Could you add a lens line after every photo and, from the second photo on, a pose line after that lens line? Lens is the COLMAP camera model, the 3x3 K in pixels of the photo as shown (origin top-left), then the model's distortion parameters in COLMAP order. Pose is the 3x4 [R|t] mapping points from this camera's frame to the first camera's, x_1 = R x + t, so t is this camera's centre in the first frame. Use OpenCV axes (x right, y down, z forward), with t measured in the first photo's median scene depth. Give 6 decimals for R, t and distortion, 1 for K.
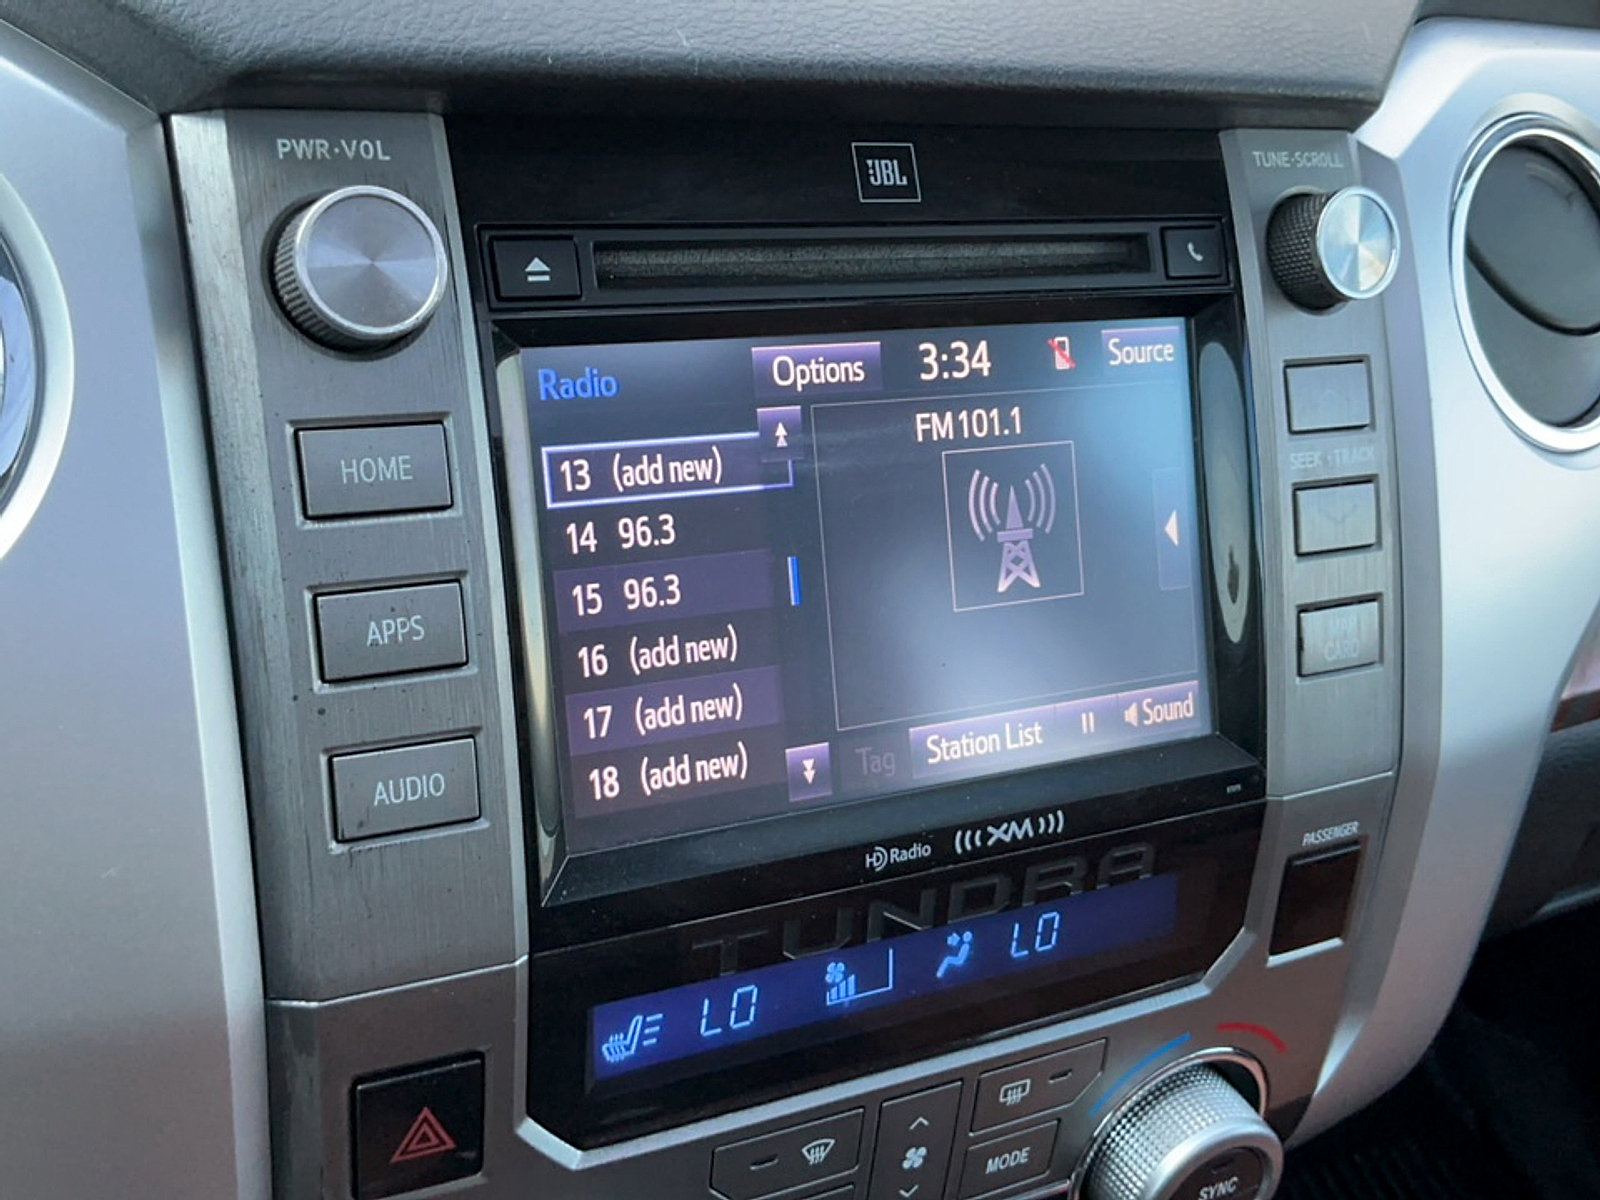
lens RADIAL K [[1718.1, 0, 802.7], [0, 1718.1, 594.9], [0, 0, 1]] dist [0.066728, 0.000000]
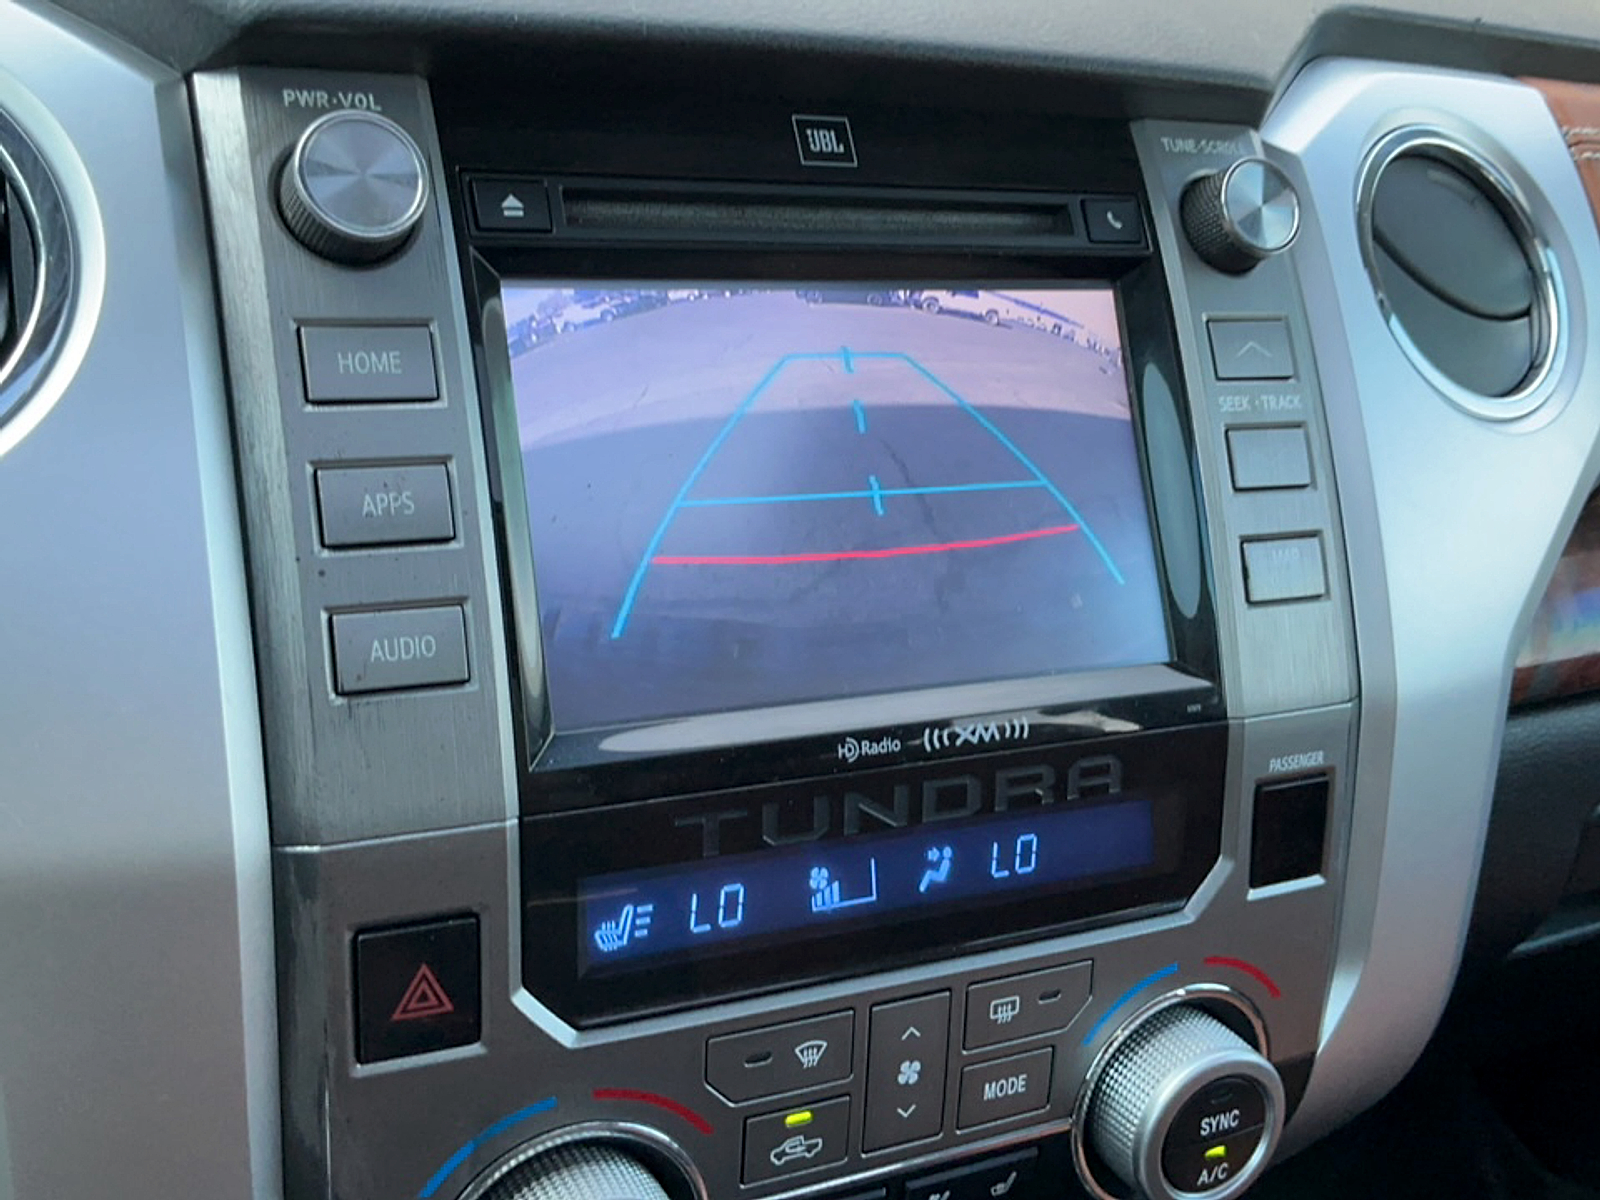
lens RADIAL K [[1718.1, 0, 805.1], [0, 1718.1, 594.7], [0, 0, 1]] dist [0.066728, 0.000000]
pose [[0.998217, -0.053306, -0.026850, 0.048869], [0.047916, 0.983926, -0.172028, 0.234962], [0.035589, 0.170435, 0.984726, -0.062644]]
